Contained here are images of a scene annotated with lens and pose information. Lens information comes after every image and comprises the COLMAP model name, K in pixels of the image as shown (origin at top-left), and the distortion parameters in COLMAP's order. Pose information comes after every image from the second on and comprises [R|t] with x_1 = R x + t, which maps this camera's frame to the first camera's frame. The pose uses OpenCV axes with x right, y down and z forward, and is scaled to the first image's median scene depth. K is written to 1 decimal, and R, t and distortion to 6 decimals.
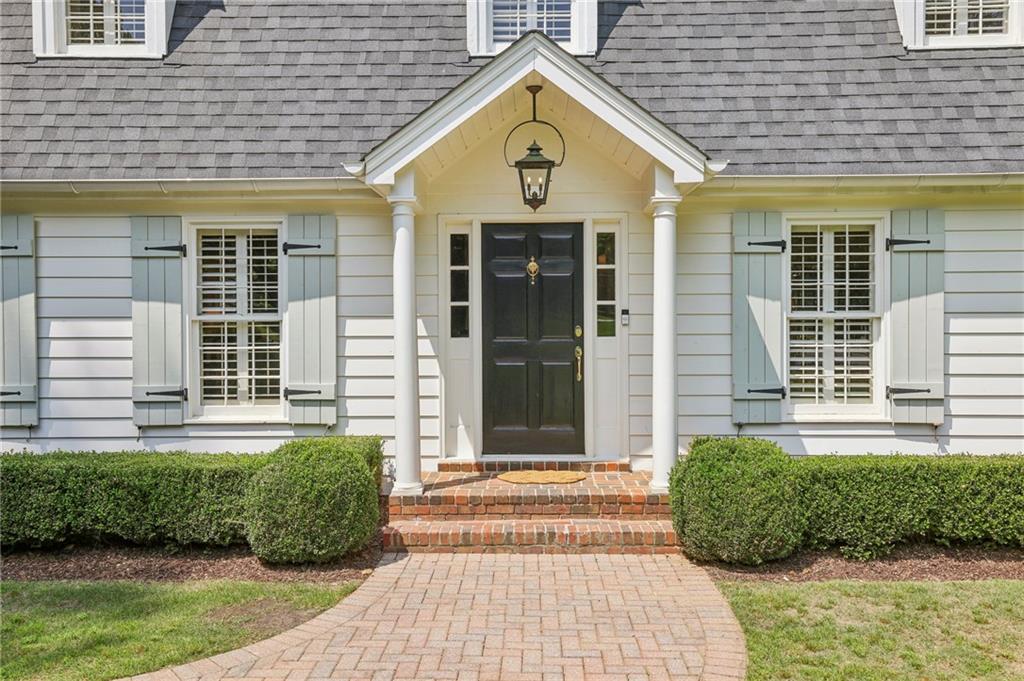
lens RADIAL K [[913.4, 0, 512.0], [0, 913.4, 337.0], [0, 0, 1]] dist [0.057613, 0.017998]
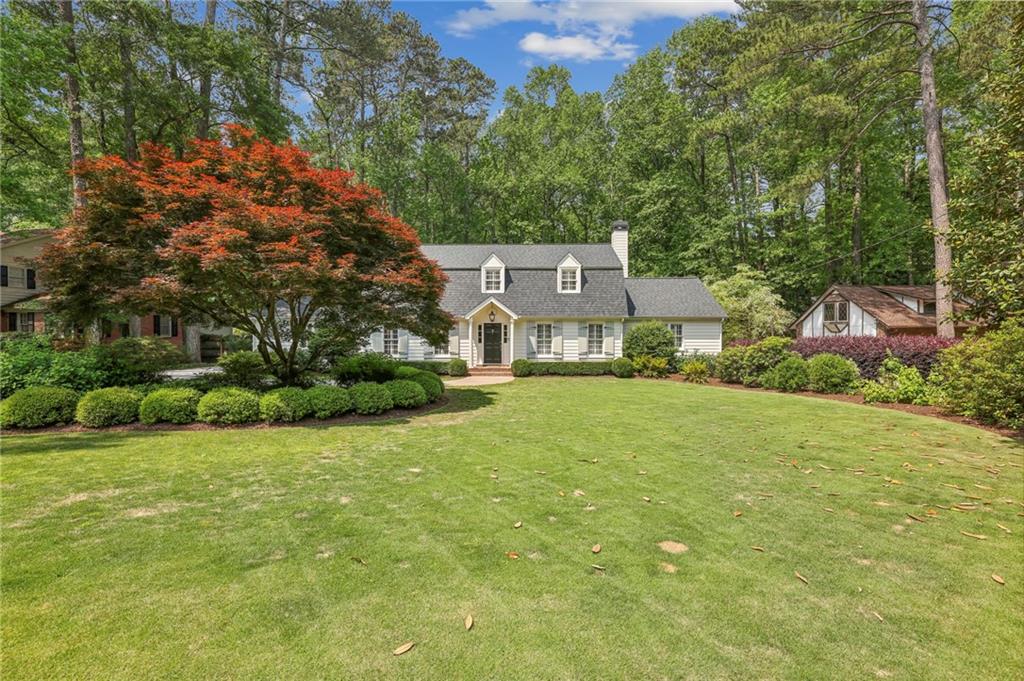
lens RADIAL K [[496.8, 0, 513.9], [0, 496.8, 341.4], [0, 0, 1]] dist [-0.003577, -0.000059]
pose [[0.999965, 0.003686, -0.007472, 0.180471], [-0.003668, 0.999991, 0.002319, -0.017473], [0.007480, -0.002291, 0.999969, -2.130189]]
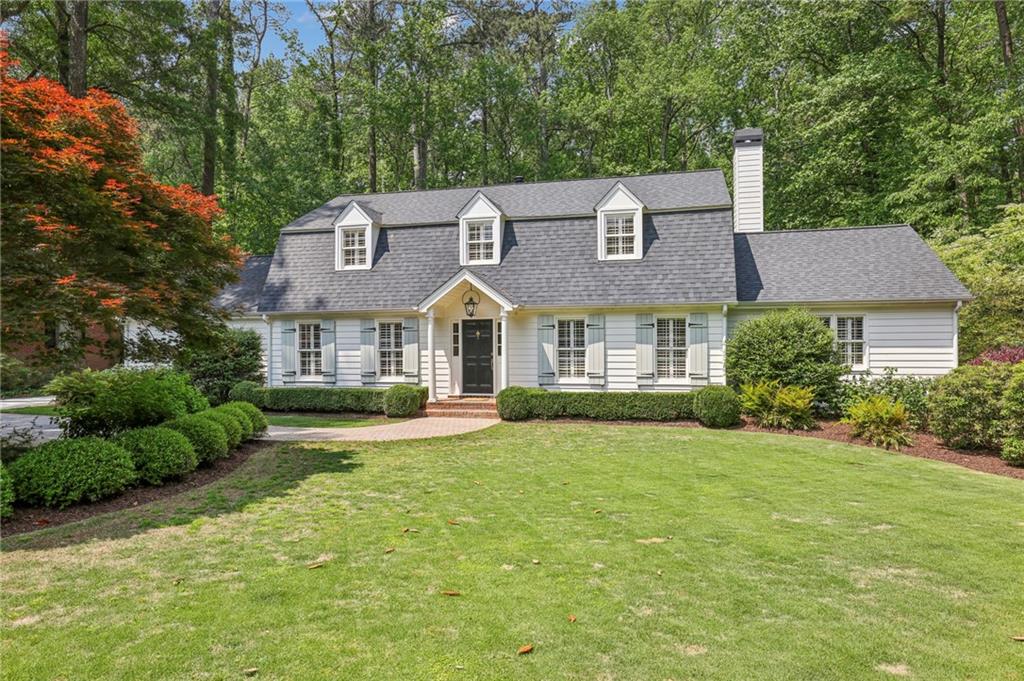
lens RADIAL K [[665.6, 0, 508.2], [0, 665.6, 346.7], [0, 0, 1]] dist [0.029310, 0.002362]
pose [[0.972364, -0.001778, -0.233464, 0.662356], [0.000350, 0.999981, -0.006156, -0.017570], [0.233470, 0.005904, 0.972346, -1.202314]]
